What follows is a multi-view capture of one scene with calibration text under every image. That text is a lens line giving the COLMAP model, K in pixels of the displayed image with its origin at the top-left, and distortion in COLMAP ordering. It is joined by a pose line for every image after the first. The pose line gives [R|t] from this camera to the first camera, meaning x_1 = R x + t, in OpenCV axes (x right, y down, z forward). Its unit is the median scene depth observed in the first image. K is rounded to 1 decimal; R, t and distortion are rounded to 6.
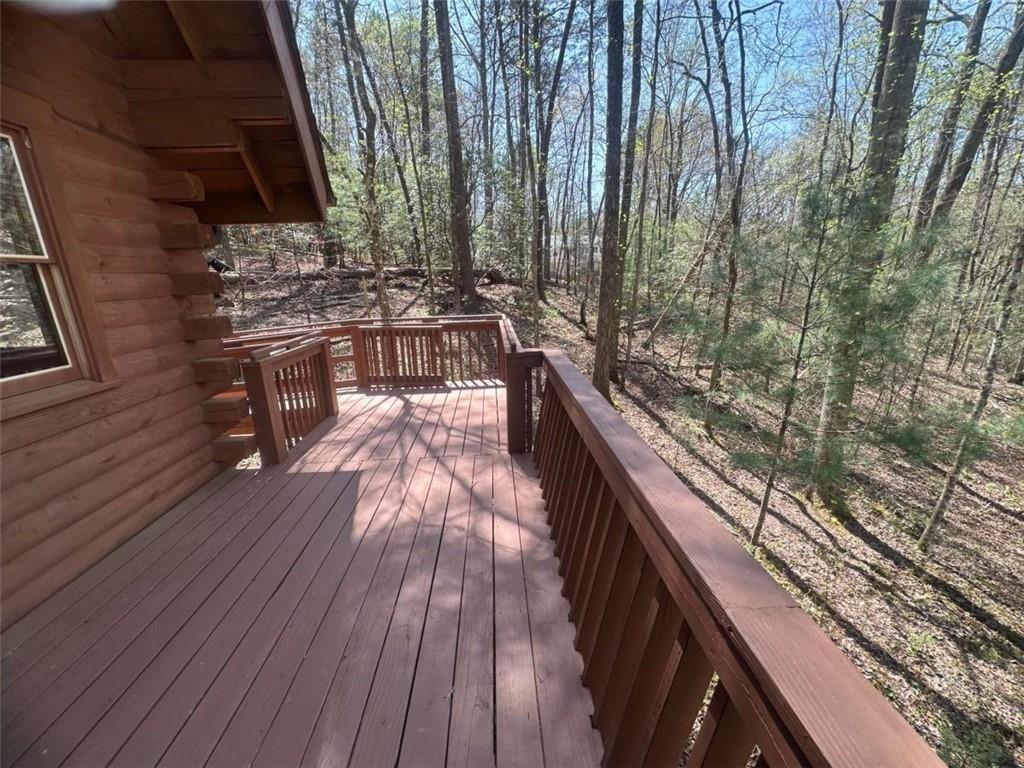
lens RADIAL K [[406.6, 0, 511.4], [0, 406.6, 385.1], [0, 0, 1]] dist [-0.001606, -0.000107]
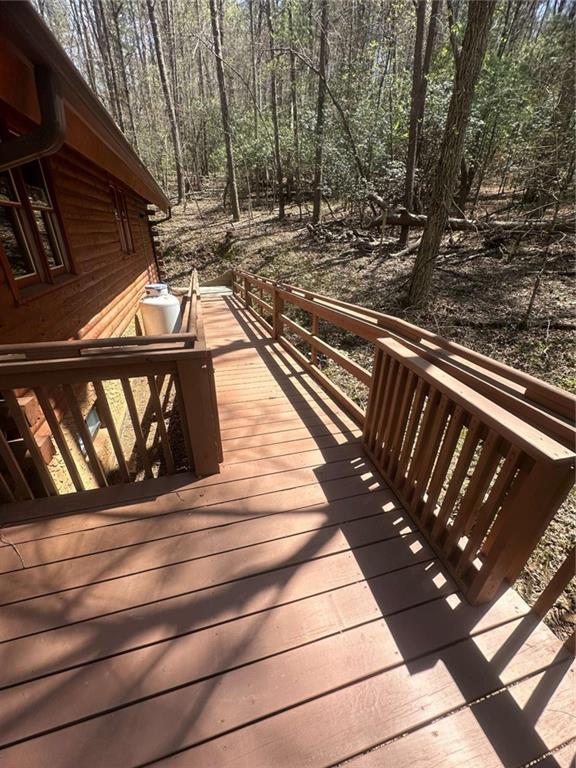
lens RADIAL K [[304.9, 0, 288.1], [0, 304.9, 385.6], [0, 0, 1]] dist [-0.001606, -0.000107]
pose [[0.227338, 0.469010, -0.853433, -0.083022], [-0.275009, 0.871628, 0.405752, -0.214158], [0.934177, 0.142459, 0.327136, 0.822043]]
